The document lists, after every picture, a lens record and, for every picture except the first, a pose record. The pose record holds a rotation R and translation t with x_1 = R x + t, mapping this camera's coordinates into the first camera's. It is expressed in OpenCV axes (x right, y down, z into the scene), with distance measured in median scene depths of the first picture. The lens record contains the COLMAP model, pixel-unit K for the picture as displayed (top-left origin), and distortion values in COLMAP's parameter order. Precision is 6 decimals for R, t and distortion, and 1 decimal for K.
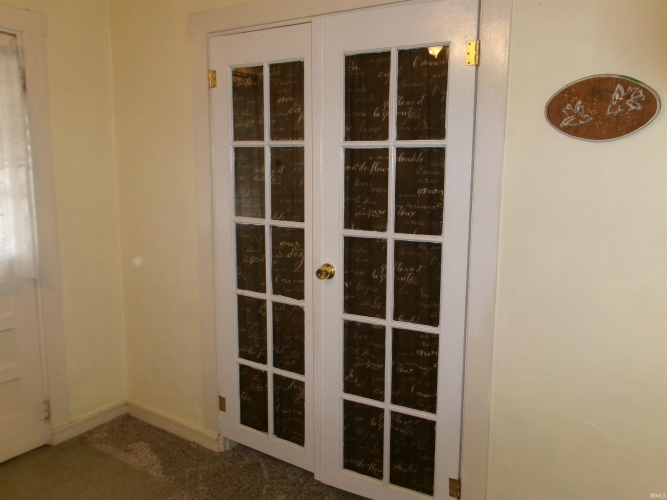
lens RADIAL K [[561.6, 0, 331.2], [0, 561.6, 249.0], [0, 0, 1]] dist [0.013836, -0.014493]
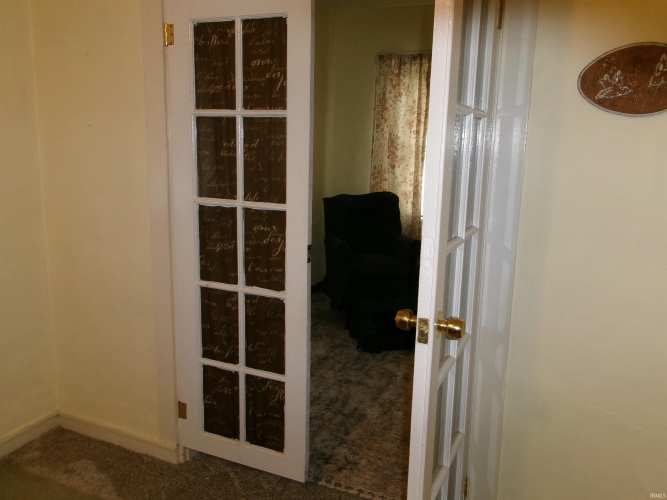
lens RADIAL K [[561.6, 0, 337.2], [0, 561.6, 252.8], [0, 0, 1]] dist [0.013836, -0.014493]
pose [[0.983687, -0.016550, 0.179126, -0.118153], [0.009763, 0.999203, 0.038702, -0.003678], [-0.179624, -0.036322, 0.983065, 0.105800]]
